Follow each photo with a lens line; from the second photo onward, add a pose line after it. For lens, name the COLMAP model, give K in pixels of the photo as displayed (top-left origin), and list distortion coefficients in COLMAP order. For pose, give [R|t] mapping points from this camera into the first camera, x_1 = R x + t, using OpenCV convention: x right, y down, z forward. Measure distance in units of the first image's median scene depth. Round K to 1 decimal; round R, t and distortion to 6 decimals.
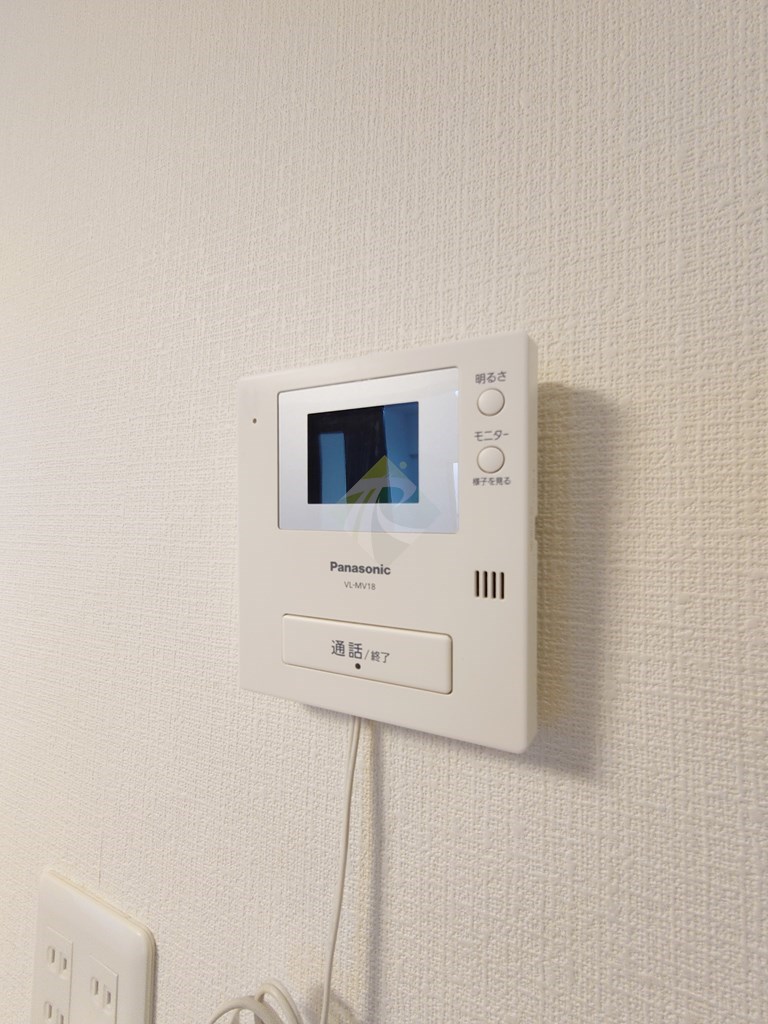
lens RADIAL K [[415.8, 0, 383.7], [0, 415.8, 509.3], [0, 0, 1]] dist [-0.000624, -0.000858]
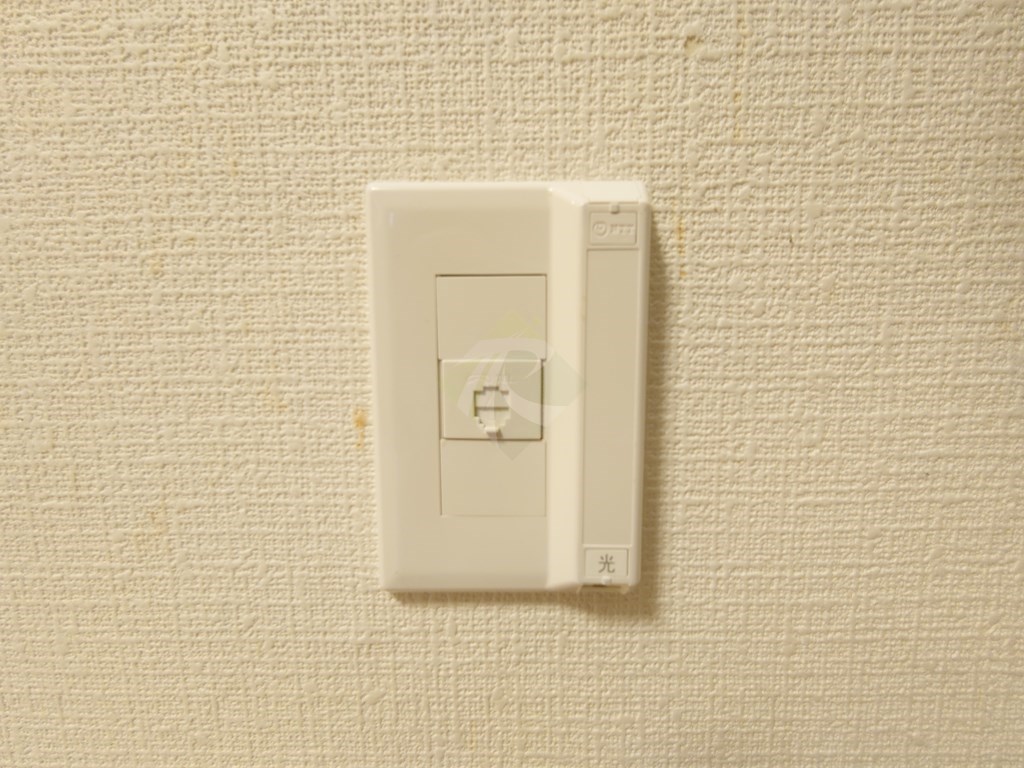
lens RADIAL K [[415.8, 0, 512.1], [0, 415.8, 384.6], [0, 0, 1]] dist [-0.000624, -0.000858]
pose [[0.917545, -0.073501, 0.390779, 1.169538], [0.010664, 0.986962, 0.160597, -0.227306], [-0.397489, -0.143187, 0.906366, -0.058129]]
